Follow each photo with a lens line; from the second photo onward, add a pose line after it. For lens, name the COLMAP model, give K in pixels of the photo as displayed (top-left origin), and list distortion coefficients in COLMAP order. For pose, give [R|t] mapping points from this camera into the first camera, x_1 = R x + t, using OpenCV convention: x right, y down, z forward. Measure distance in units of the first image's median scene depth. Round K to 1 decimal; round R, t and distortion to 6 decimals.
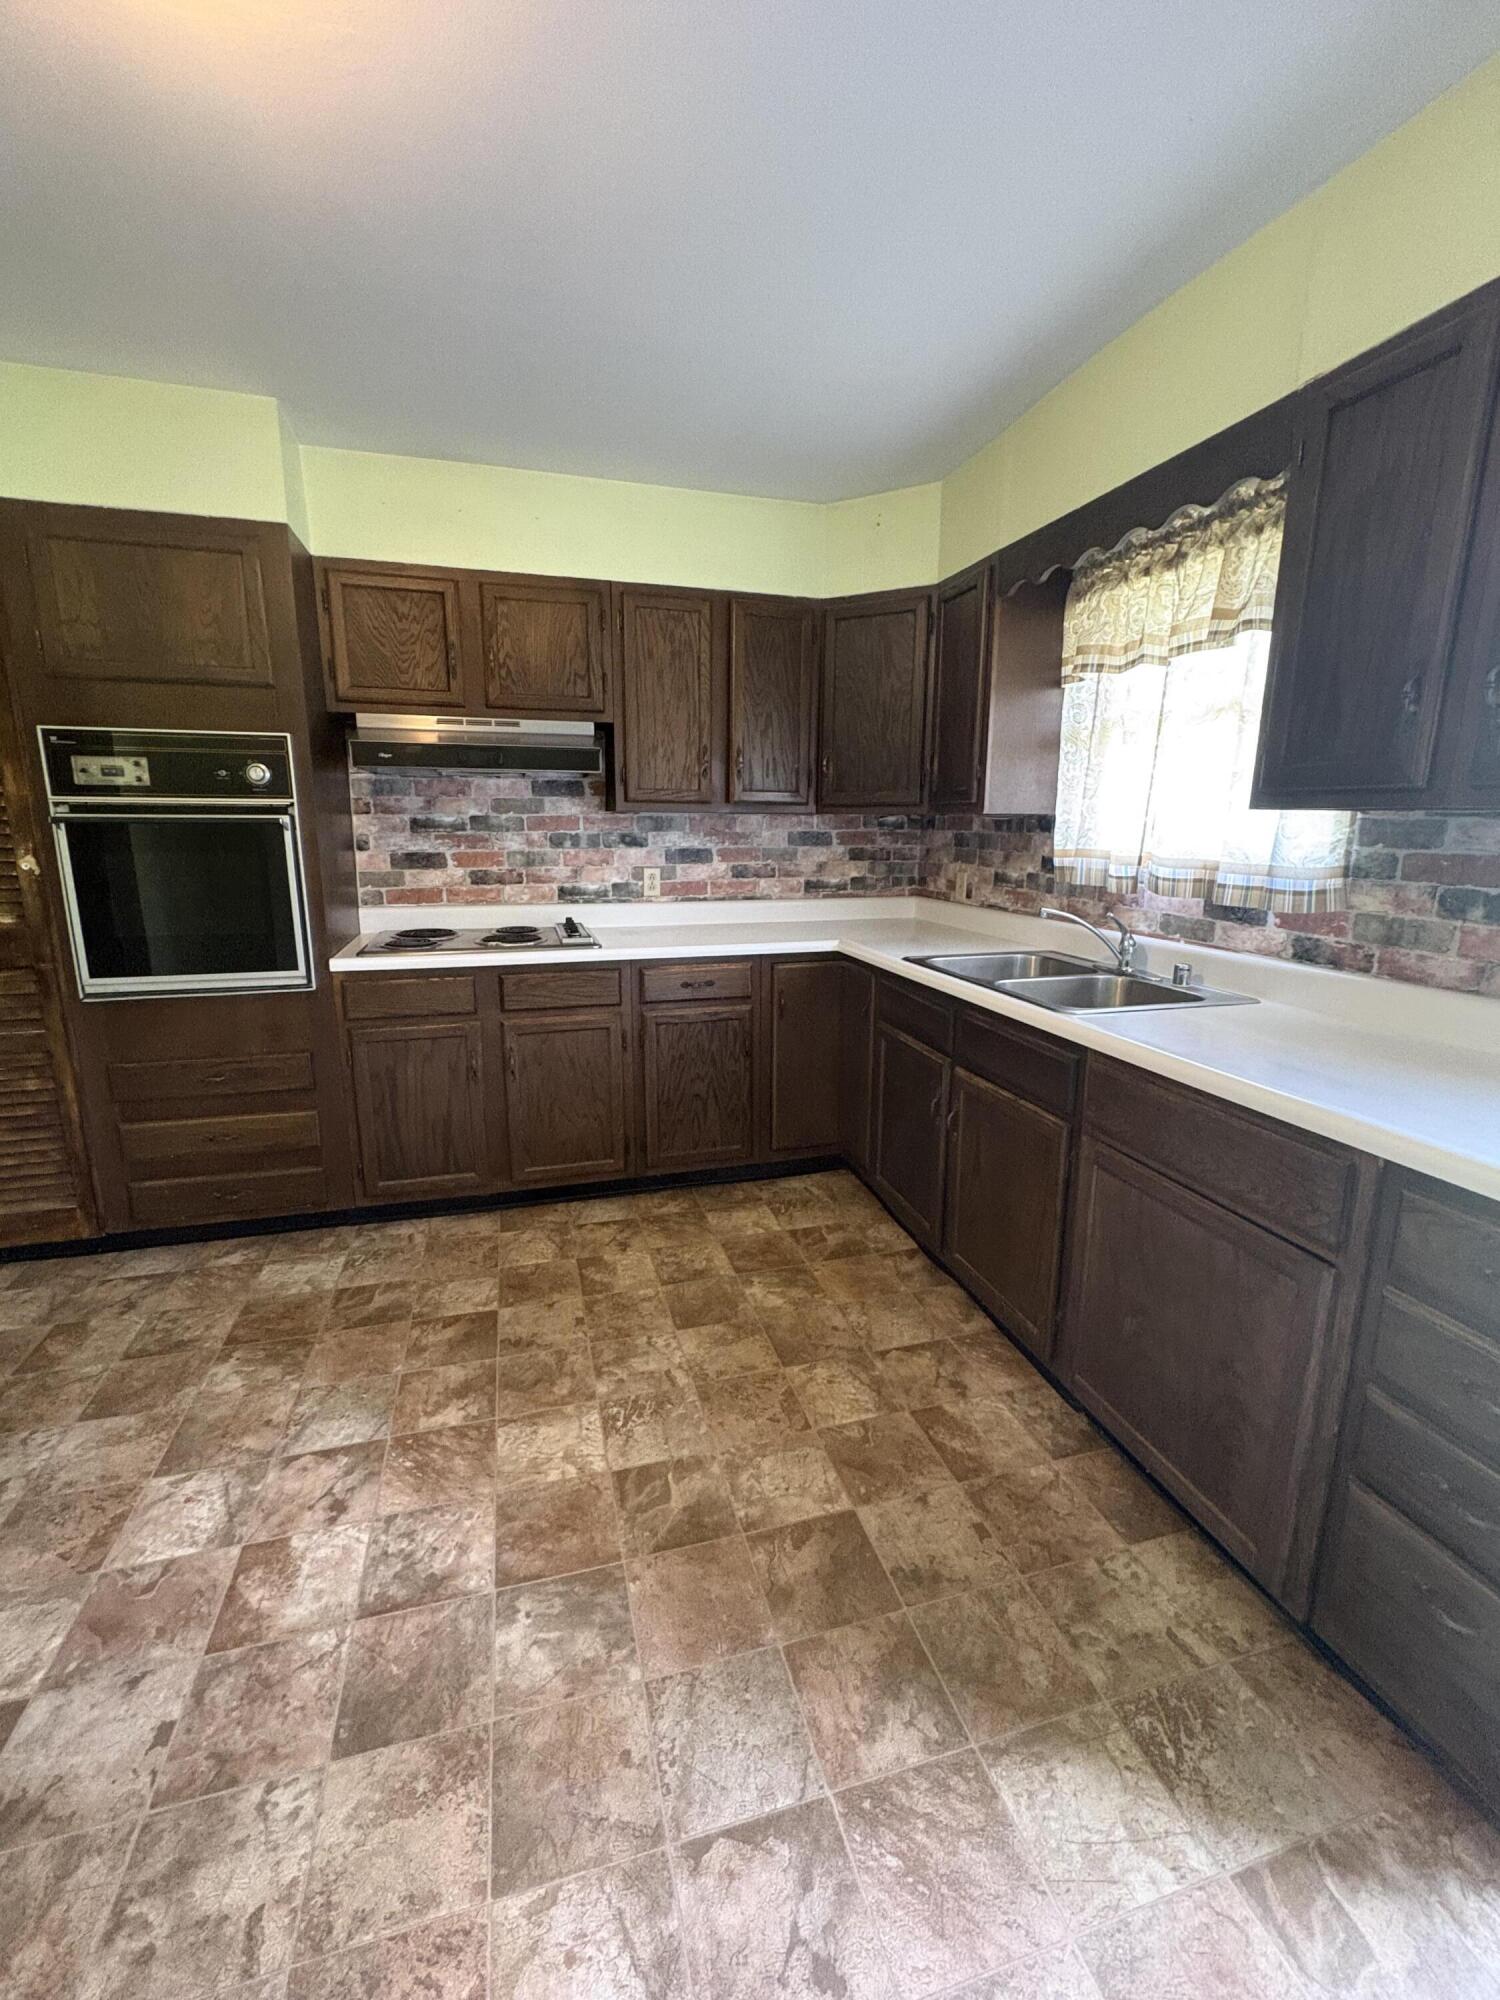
lens RADIAL K [[834.2, 0, 750.0], [0, 834.2, 1000.0], [0, 0, 1]] dist [0.000384, -0.000289]
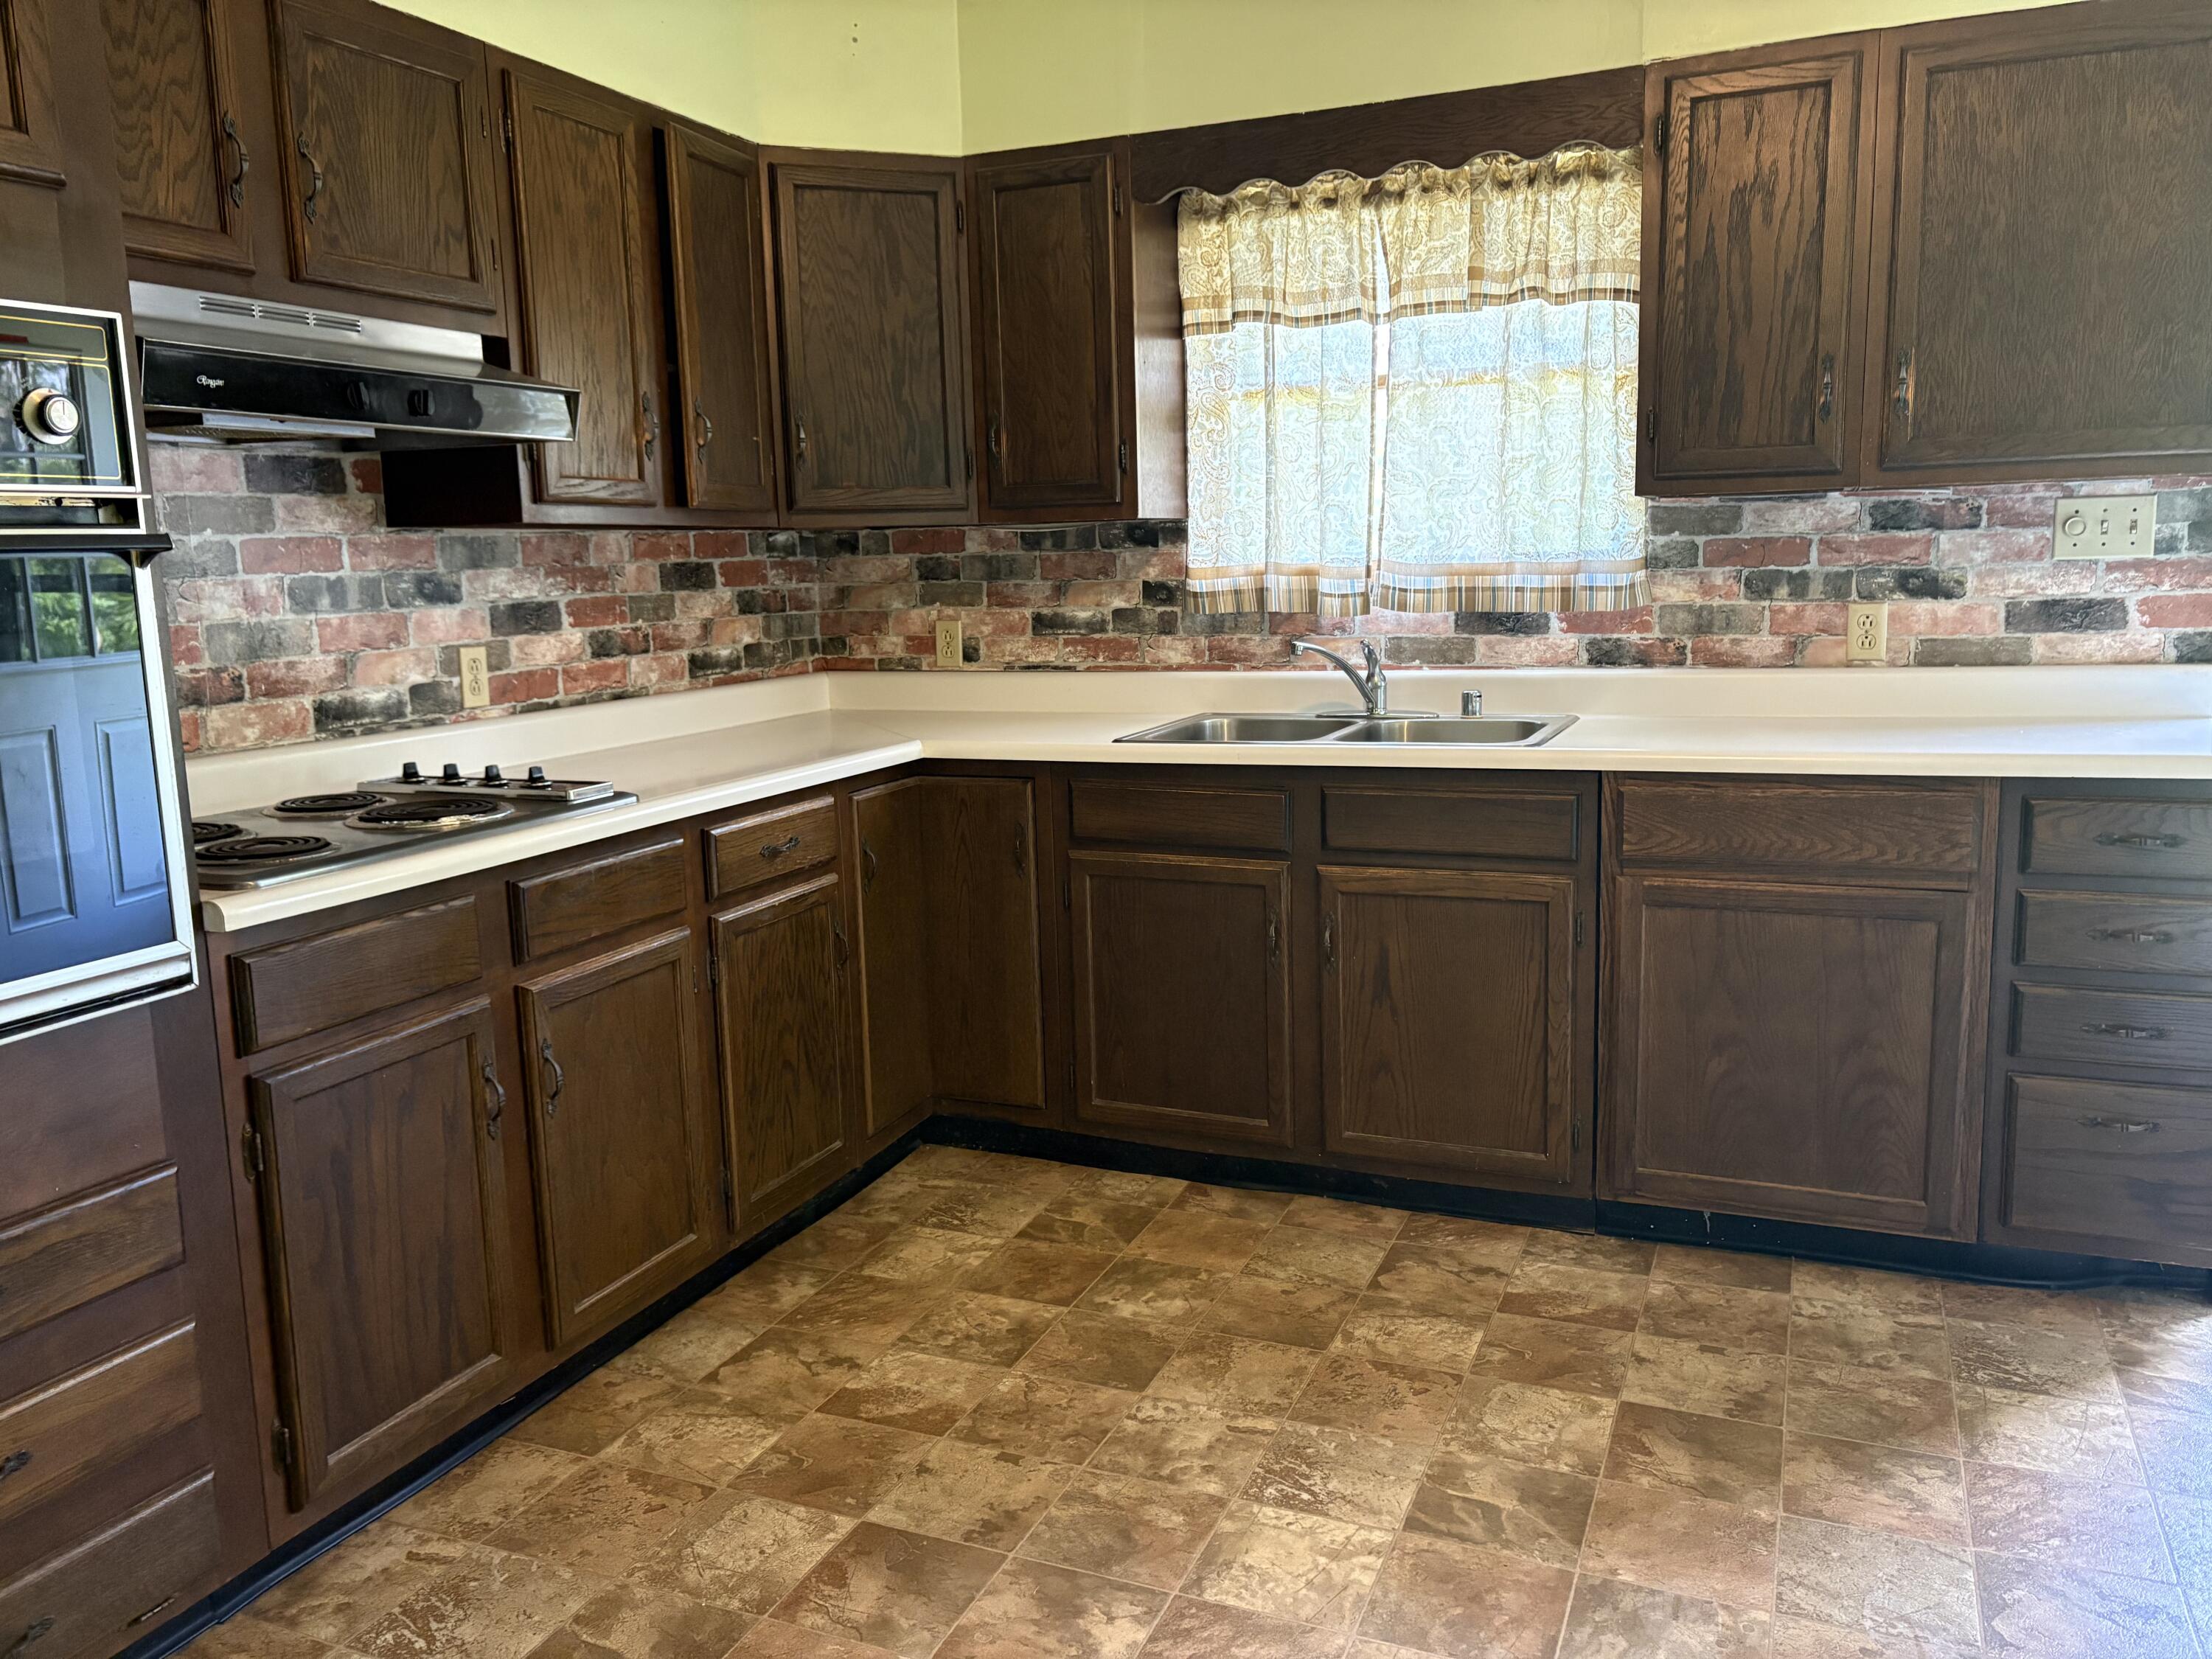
lens RADIAL K [[1653.7, 0, 1097.7], [0, 1653.7, 822.2], [0, 0, 1]] dist [0.049123, -0.054745]
pose [[0.638768, -0.147178, 0.755192, -0.764942], [0.193192, 0.980769, 0.027731, -0.025504], [-0.744750, 0.128183, 0.654917, 0.178536]]
